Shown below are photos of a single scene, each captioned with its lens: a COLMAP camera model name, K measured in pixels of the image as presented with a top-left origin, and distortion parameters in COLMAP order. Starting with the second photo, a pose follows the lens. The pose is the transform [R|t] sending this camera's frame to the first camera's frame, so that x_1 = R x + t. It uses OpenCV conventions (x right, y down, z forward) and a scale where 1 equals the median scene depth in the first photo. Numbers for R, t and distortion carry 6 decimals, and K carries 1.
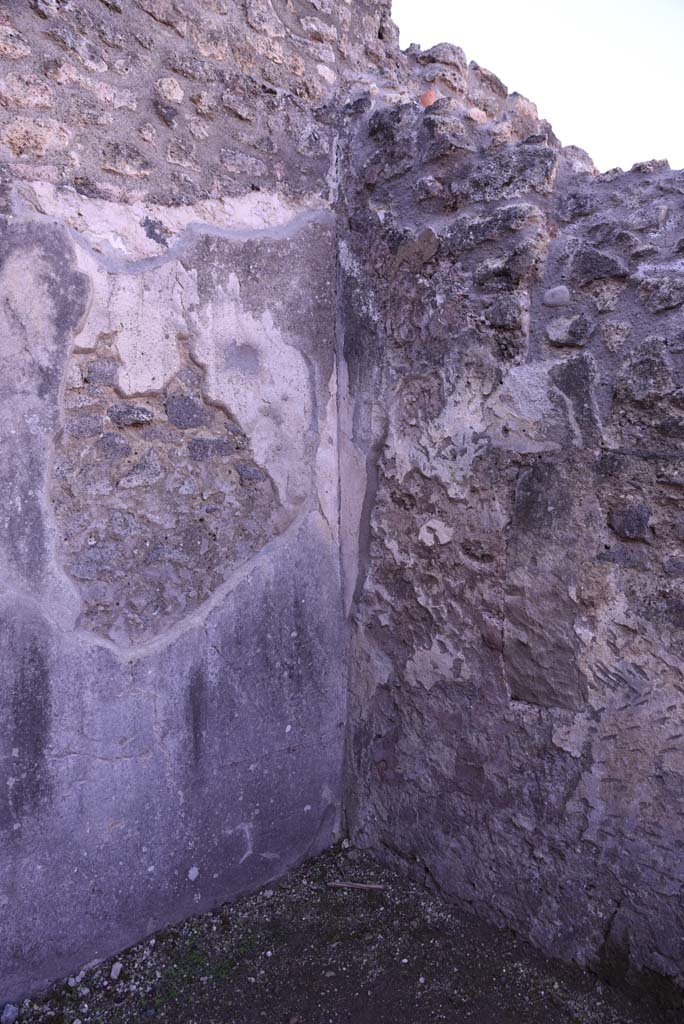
lens RADIAL K [[696.7, 0, 334.2], [0, 696.7, 510.0], [0, 0, 1]] dist [-0.134017, 0.095076]
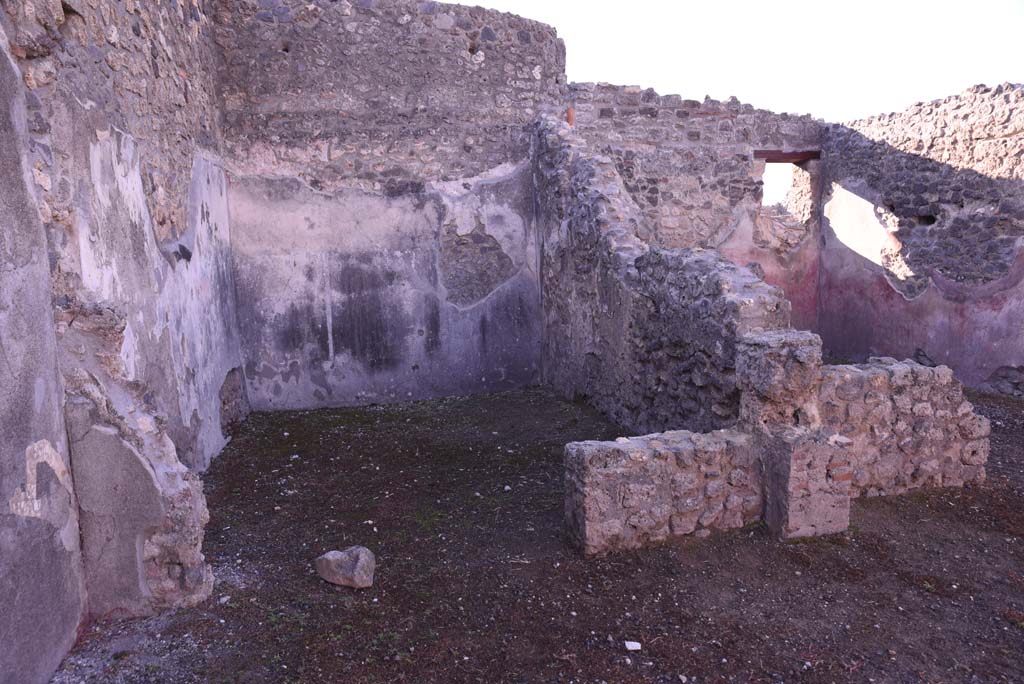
lens RADIAL K [[696.7, 0, 510.0], [0, 696.7, 351.4], [0, 0, 1]] dist [-0.134017, 0.095076]
pose [[0.885443, 0.028373, -0.463882, 1.519412], [0.020859, 0.994703, 0.100656, 0.065884], [0.464280, -0.098801, 0.880160, -1.975266]]
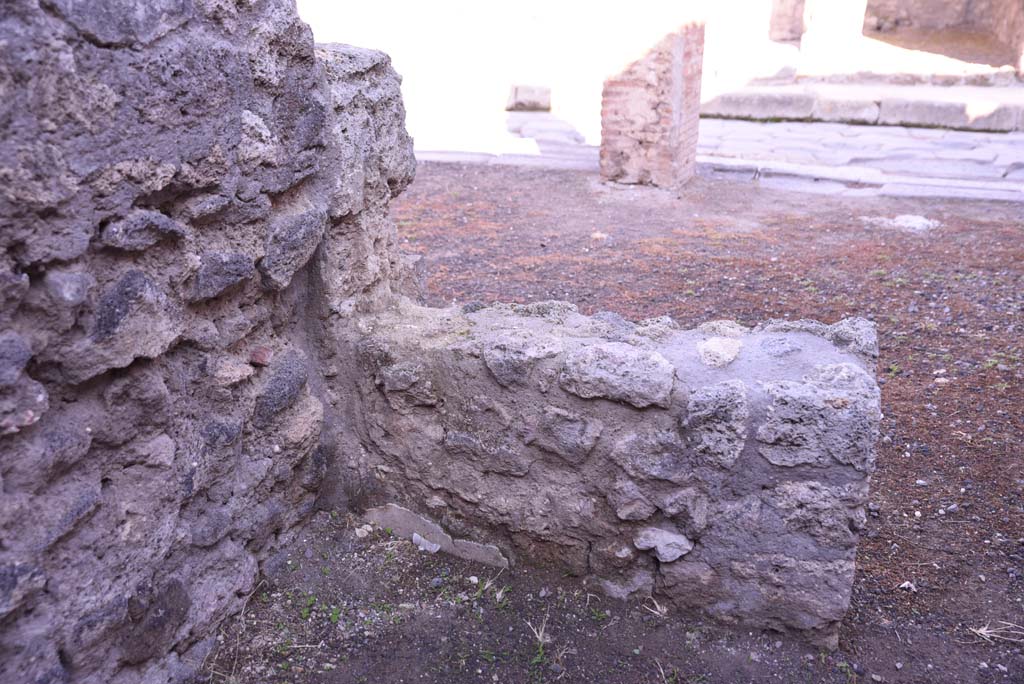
lens RADIAL K [[943.2, 0, 509.9], [0, 943.2, 346.0], [0, 0, 1]] dist [-0.064935, 0.118852]
pose [[-0.516535, -0.326152, 0.791717, 0.472951], [0.023944, 0.918753, 0.394107, 0.128196], [-0.855931, 0.222527, -0.466758, 0.081829]]
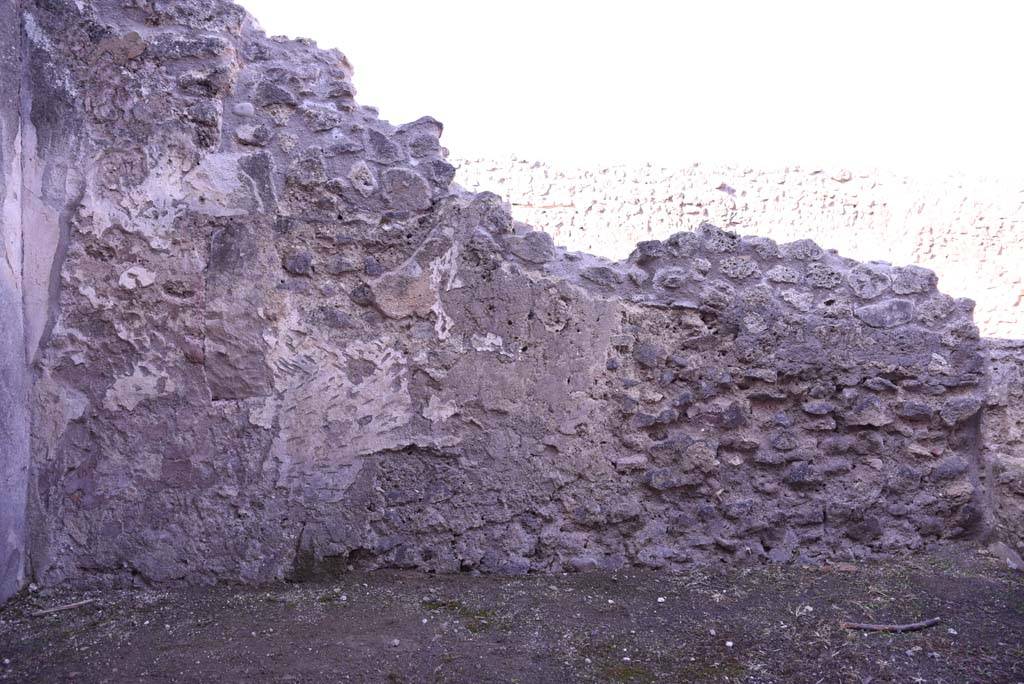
lens RADIAL K [[696.7, 0, 510.0], [0, 696.7, 351.4], [0, 0, 1]] dist [-0.134017, 0.095076]
pose [[0.604099, 0.010000, 0.796846, -0.421265], [0.040999, 0.998207, -0.043609, 0.253135], [-0.795854, 0.059014, 0.602606, -0.239584]]
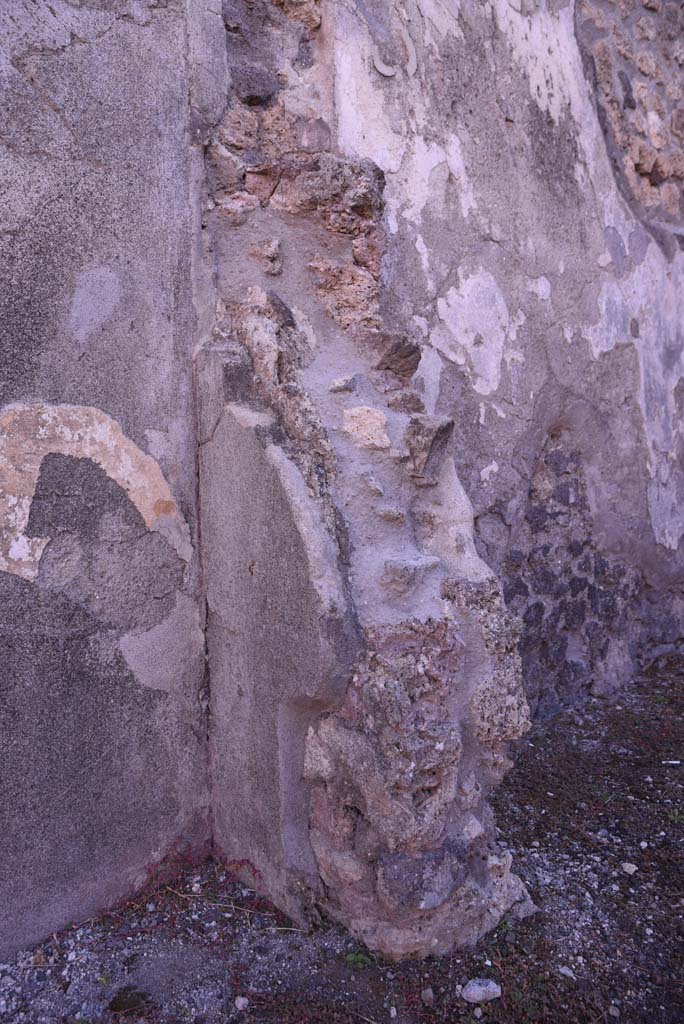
lens RADIAL K [[689.3, 0, 335.7], [0, 689.3, 509.8], [0, 0, 1]] dist [-0.135937, 0.091735]
pose [[0.001212, 0.055080, -0.998481, 0.775037], [0.001171, 0.998481, 0.055082, 0.365730], [0.999999, -0.001235, 0.001146, -1.166911]]
